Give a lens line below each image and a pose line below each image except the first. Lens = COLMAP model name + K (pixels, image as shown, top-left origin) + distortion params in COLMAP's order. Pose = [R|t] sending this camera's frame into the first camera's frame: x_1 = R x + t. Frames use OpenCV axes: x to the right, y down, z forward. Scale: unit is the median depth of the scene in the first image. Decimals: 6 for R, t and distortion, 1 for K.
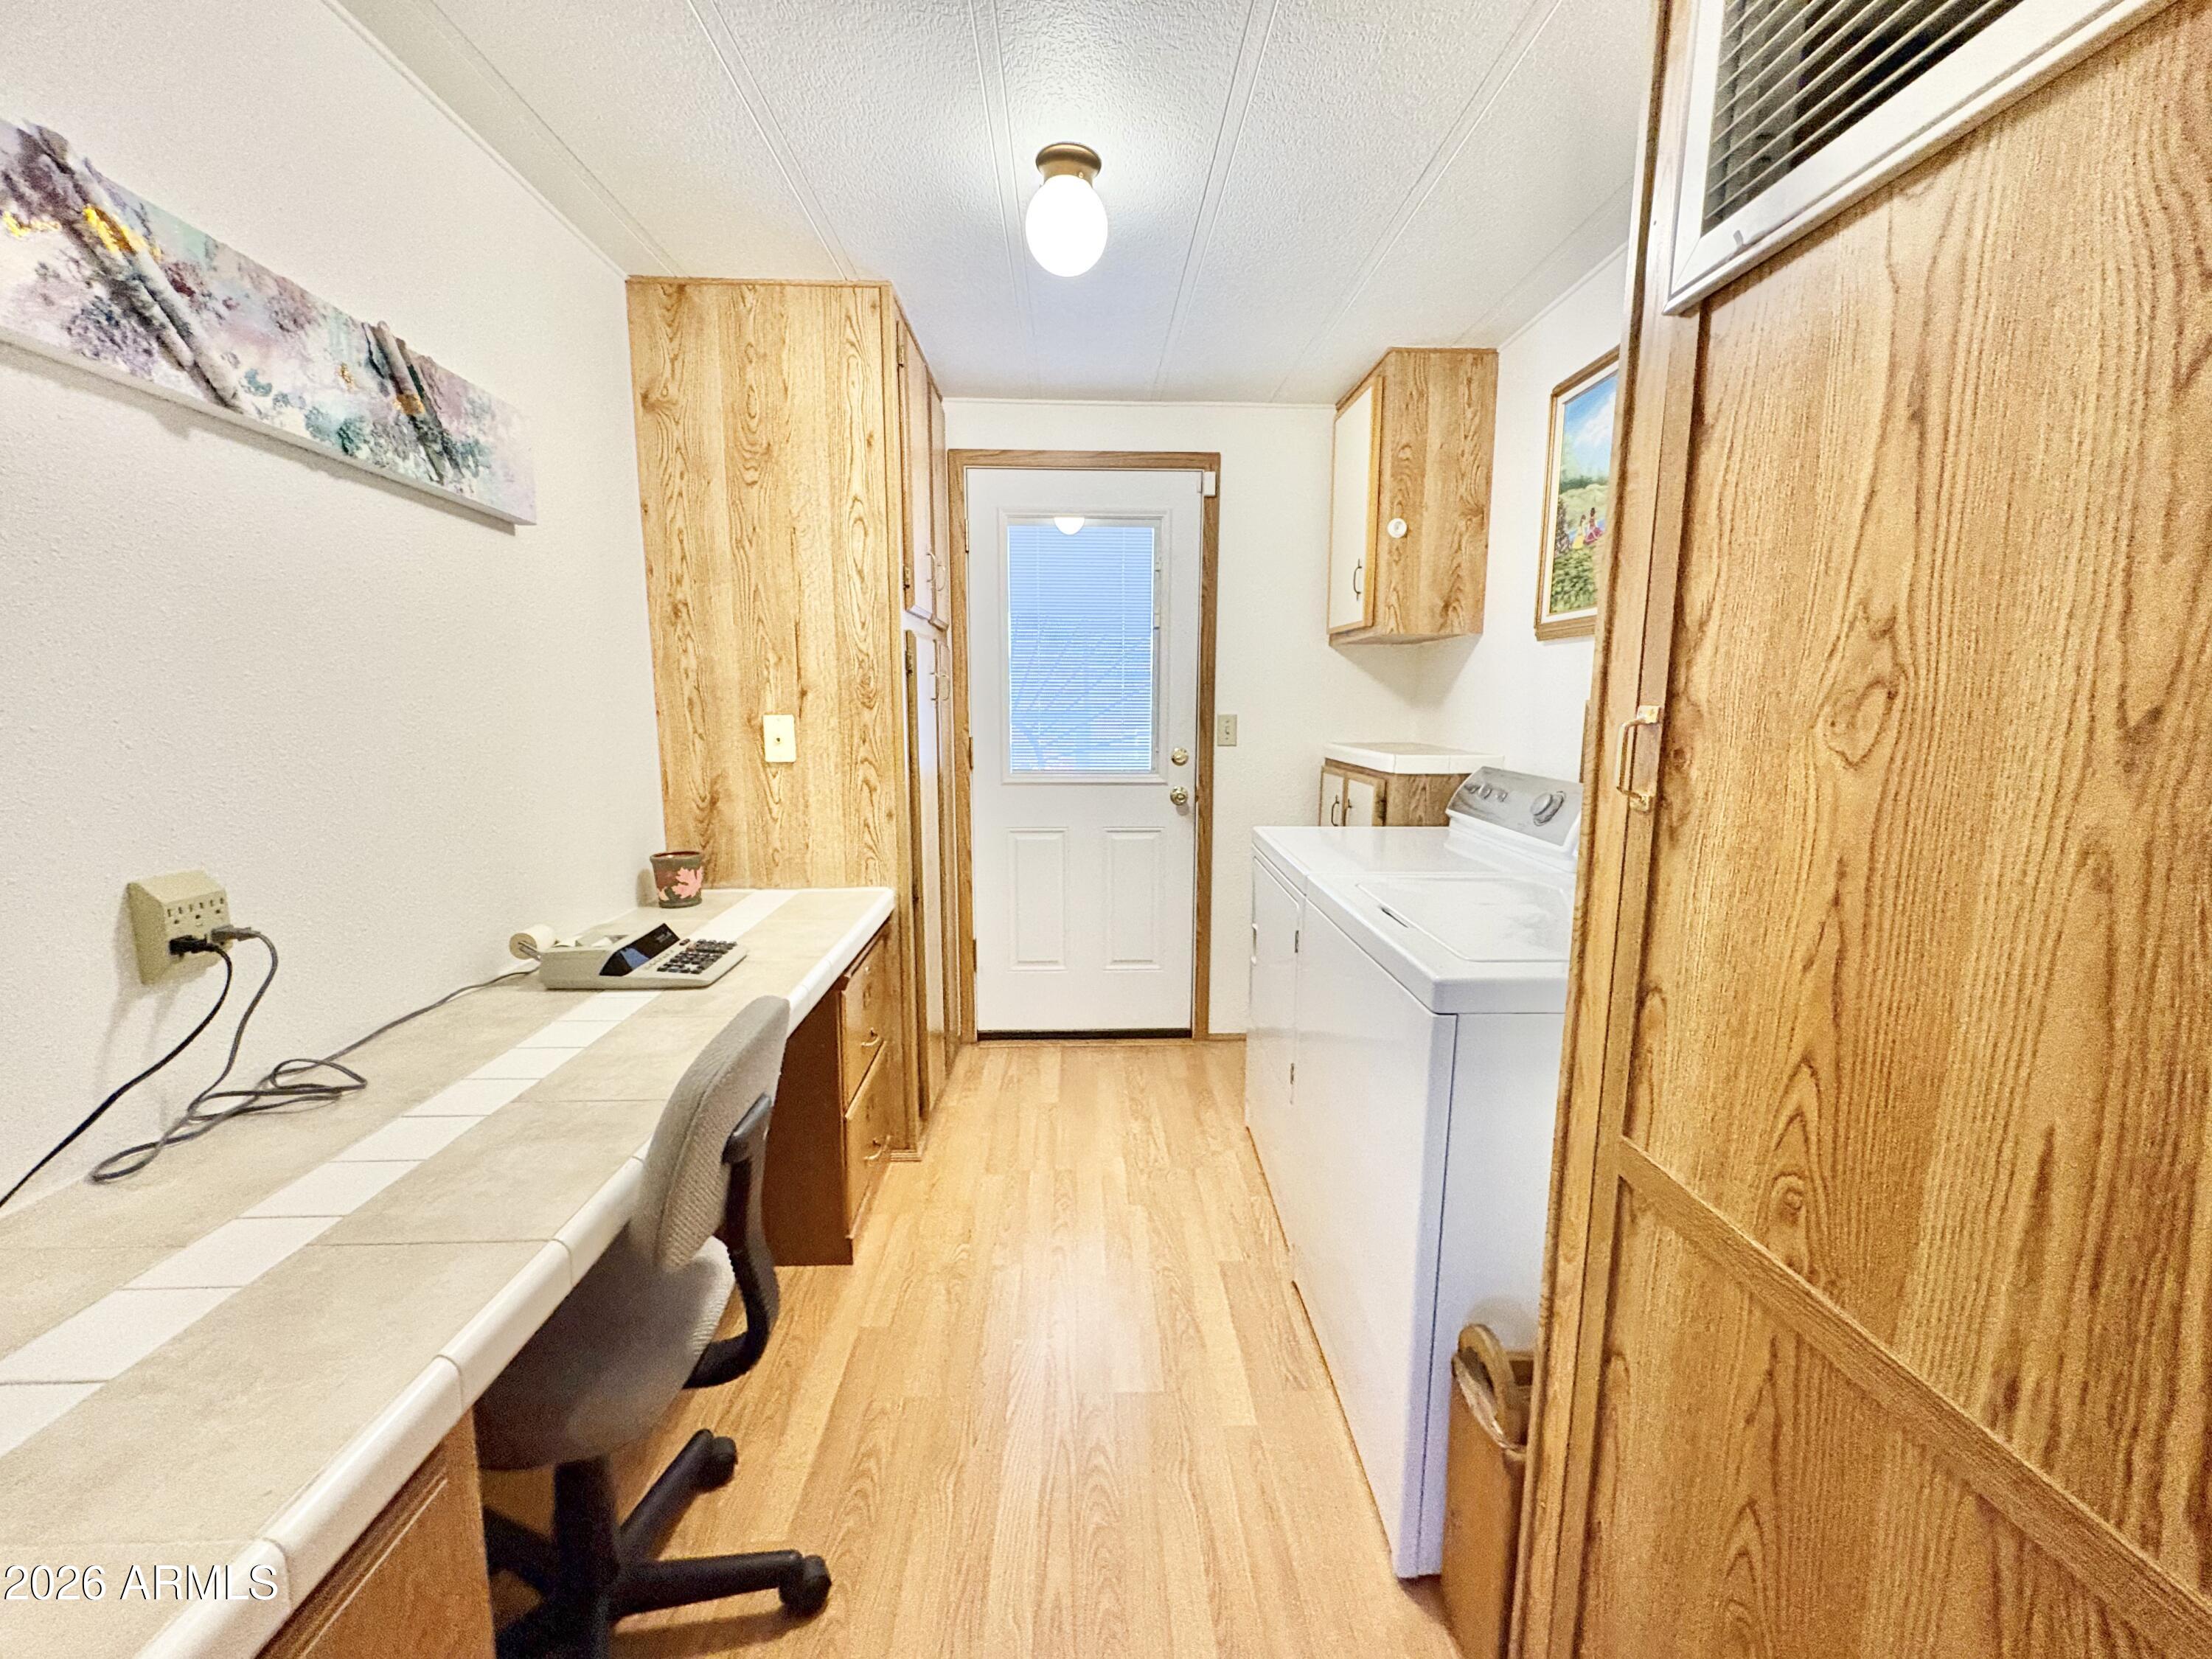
lens RADIAL K [[882.6, 0, 1107.6], [0, 882.6, 823.4], [0, 0, 1]] dist [0.002003, -0.001176]
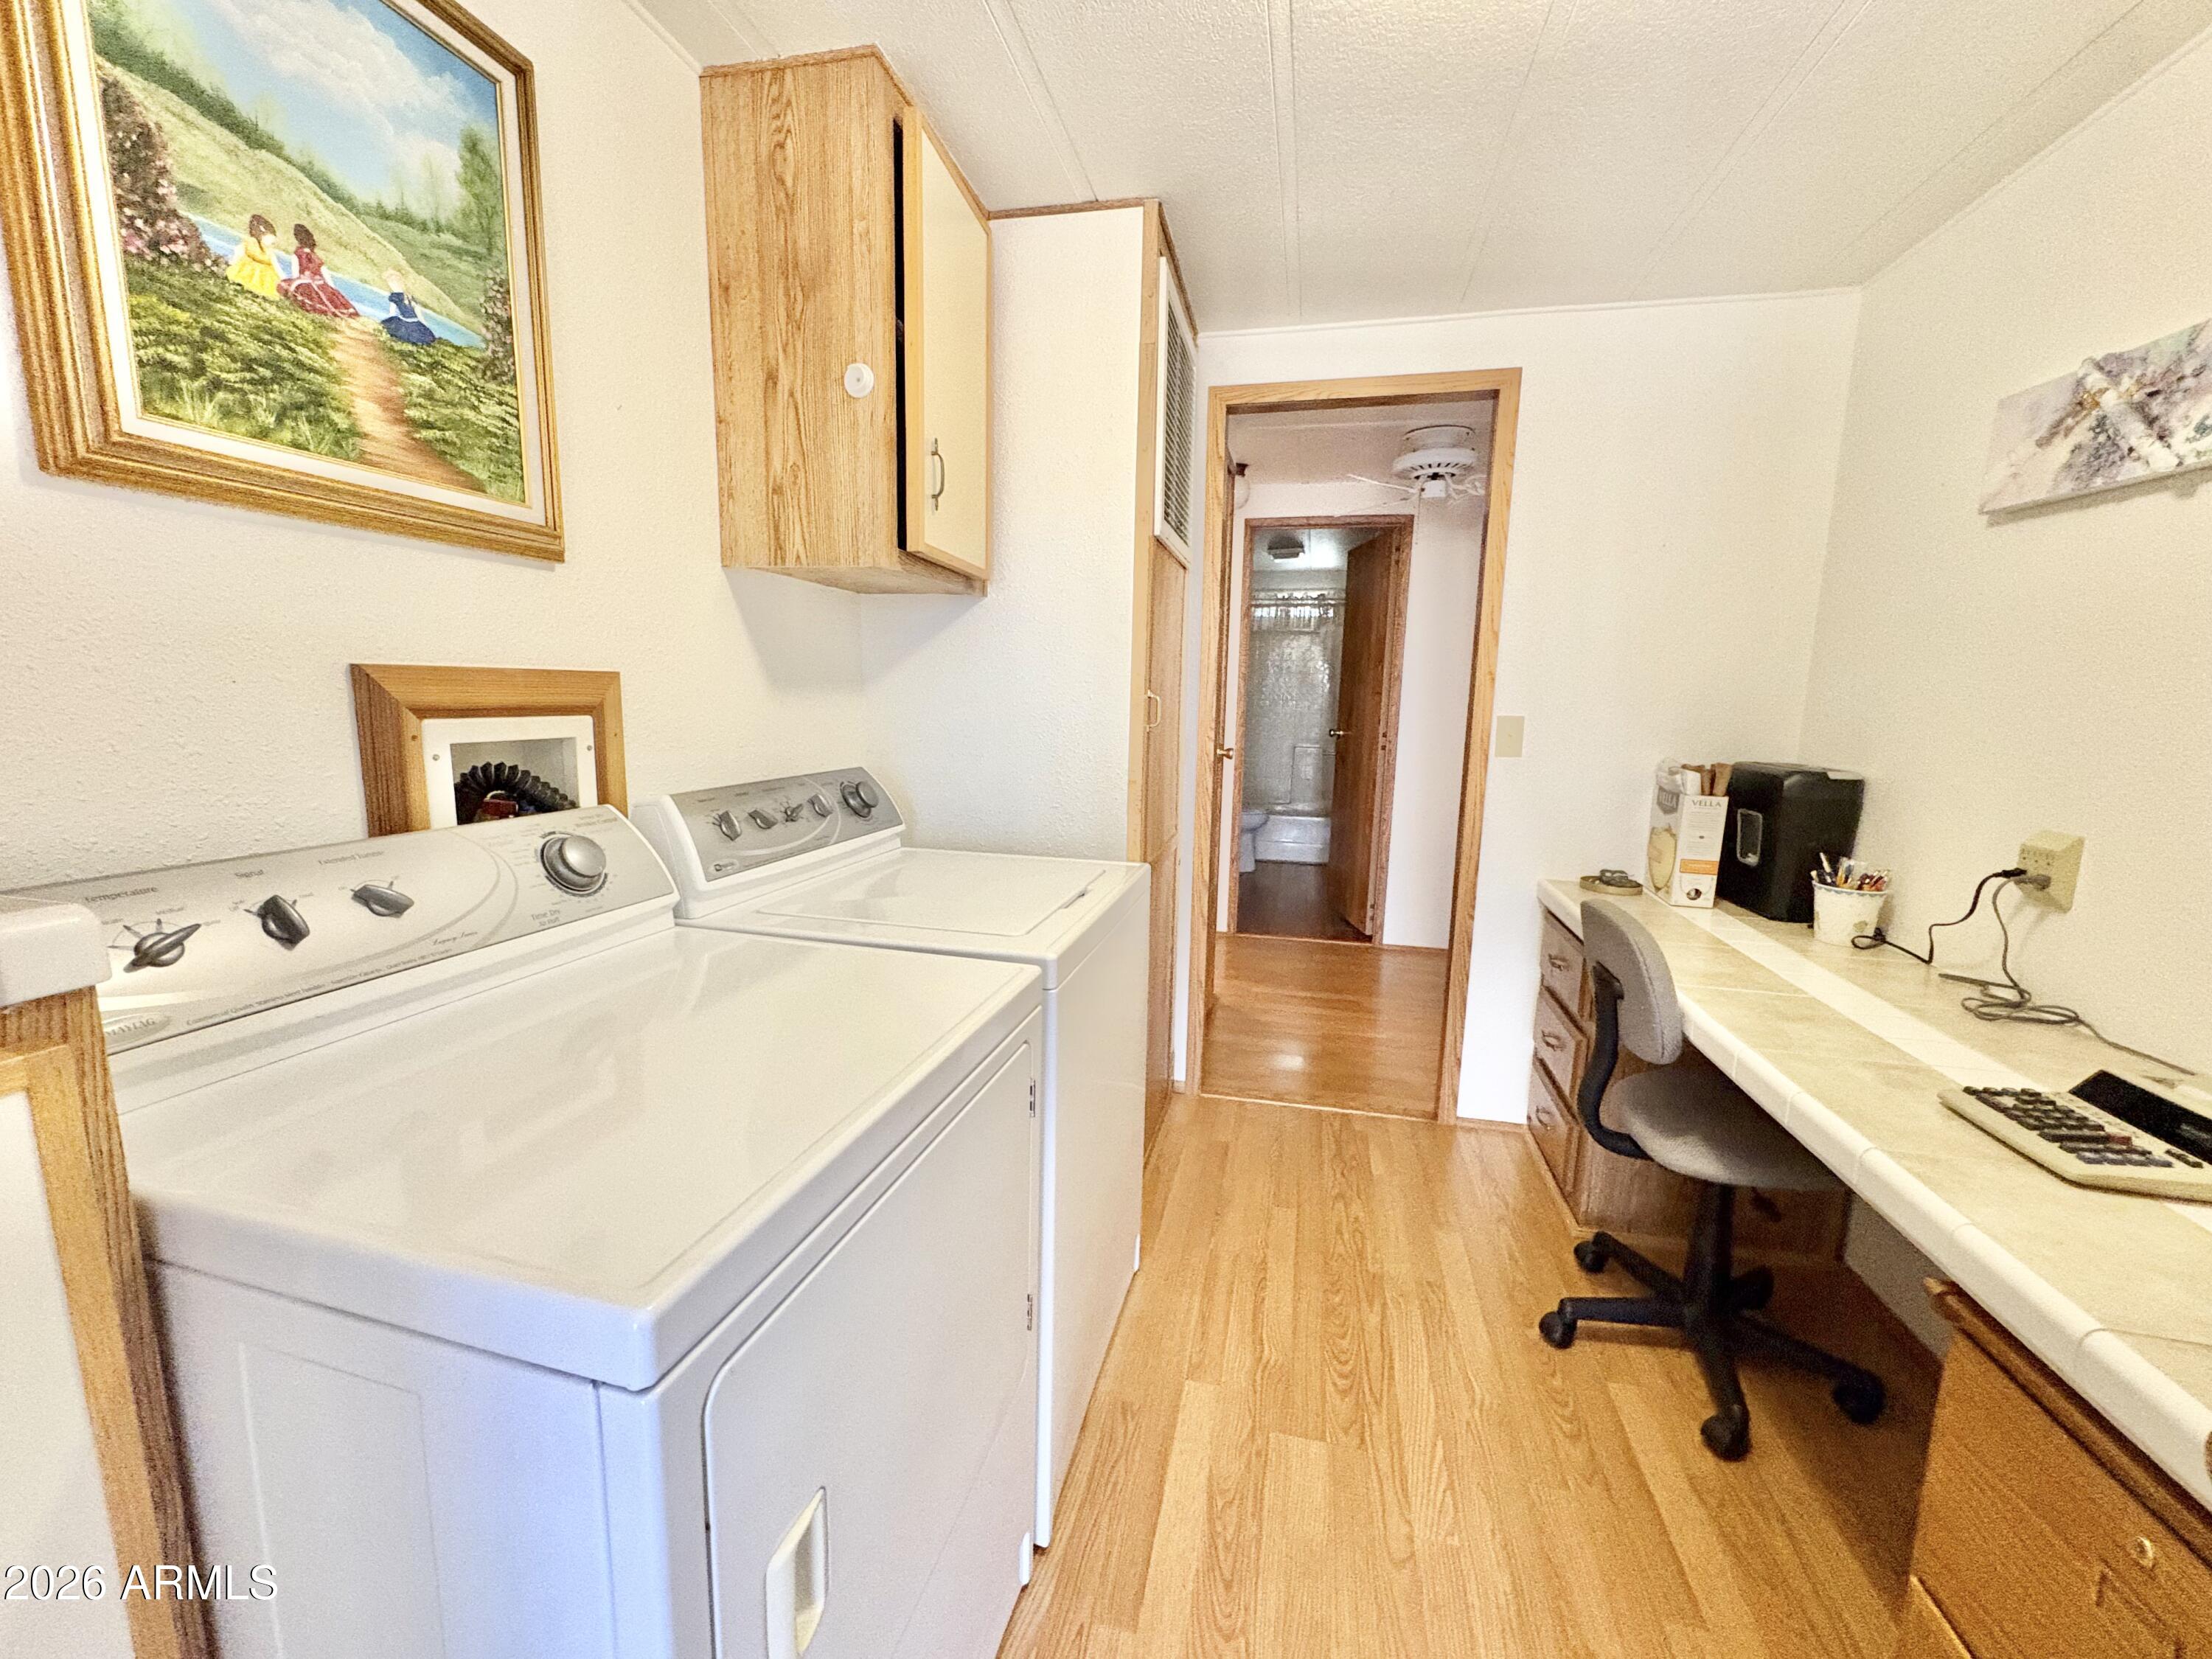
lens RADIAL K [[882.6, 0, 1096.9], [0, 882.6, 832.5], [0, 0, 1]] dist [0.002003, -0.001176]
pose [[-0.961944, -0.067758, 0.264713, 0.027407], [0.012681, 0.956653, 0.290953, -0.180742], [-0.272953, 0.283237, -0.919388, 1.314147]]
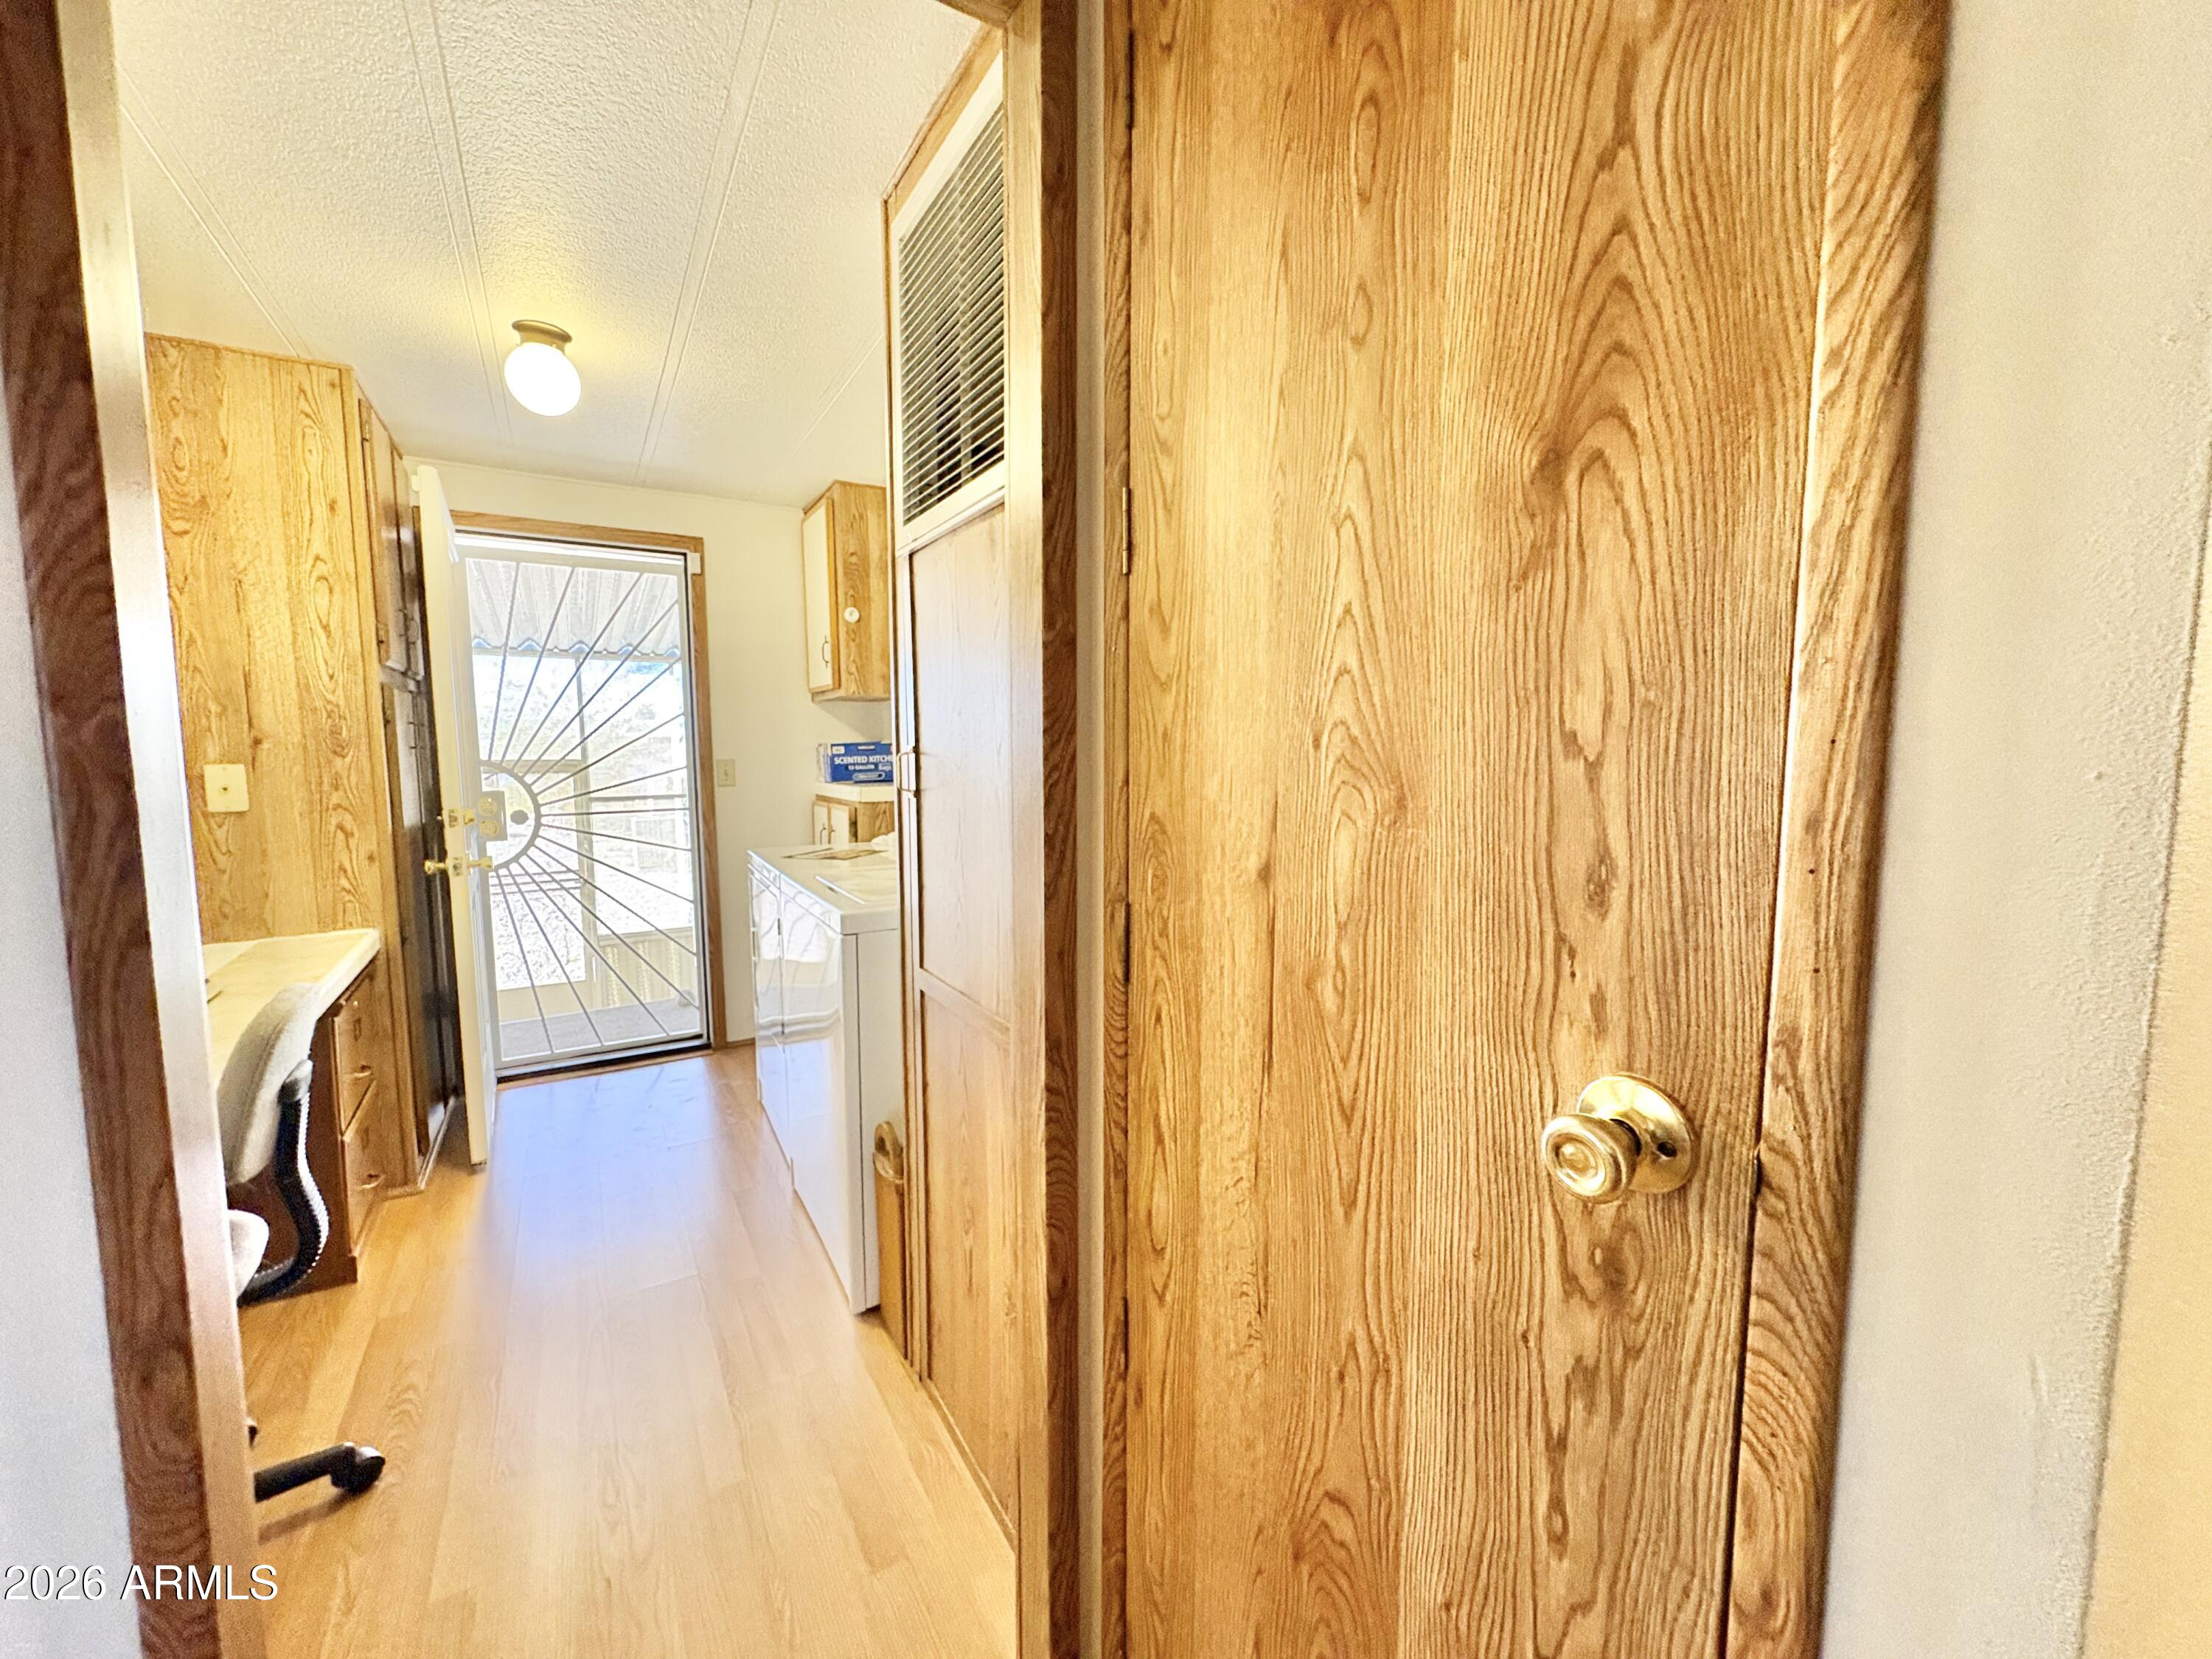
lens RADIAL K [[882.6, 0, 1107.5], [0, 882.6, 831.4], [0, 0, 1]] dist [0.002003, -0.001176]
pose [[0.873336, -0.053302, 0.484193, 0.010057], [0.074657, 0.996898, -0.024916, 0.053570], [-0.481363, 0.057909, 0.874606, -0.355840]]
